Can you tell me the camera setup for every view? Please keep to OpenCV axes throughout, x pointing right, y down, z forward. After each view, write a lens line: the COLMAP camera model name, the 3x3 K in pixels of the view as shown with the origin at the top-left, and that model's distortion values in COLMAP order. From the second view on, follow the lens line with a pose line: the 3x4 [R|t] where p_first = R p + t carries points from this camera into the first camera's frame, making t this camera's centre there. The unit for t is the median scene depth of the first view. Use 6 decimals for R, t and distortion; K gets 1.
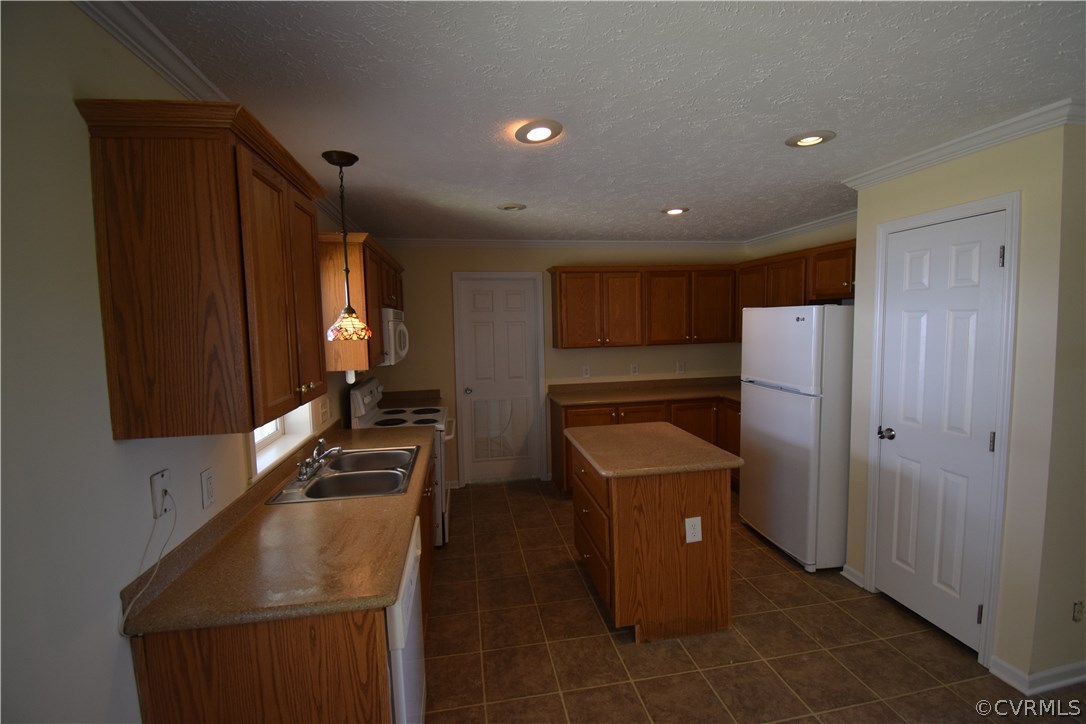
lens RADIAL K [[487.9, 0, 548.3], [0, 487.9, 361.4], [0, 0, 1]] dist [-0.001808, -0.002757]
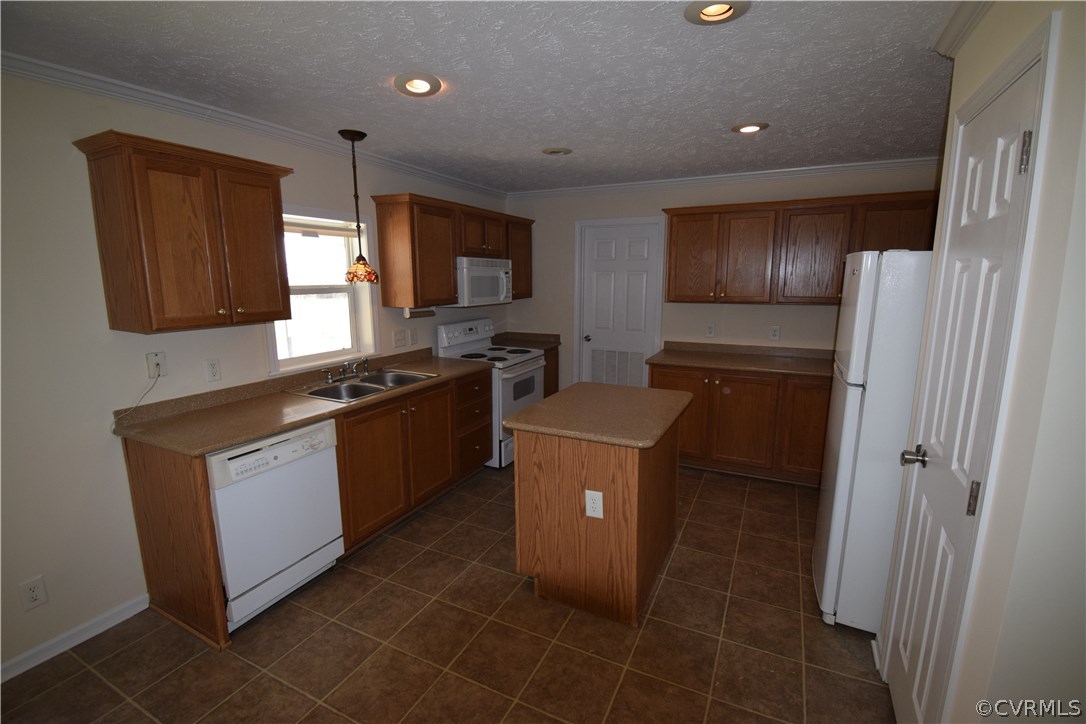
lens RADIAL K [[487.9, 0, 548.0], [0, 487.9, 359.8], [0, 0, 1]] dist [-0.001808, -0.002757]
pose [[0.803246, 0.122009, -0.583017, 0.722250], [-0.064248, 0.990833, 0.118836, -0.023336], [0.592172, -0.057997, 0.803722, 0.234284]]
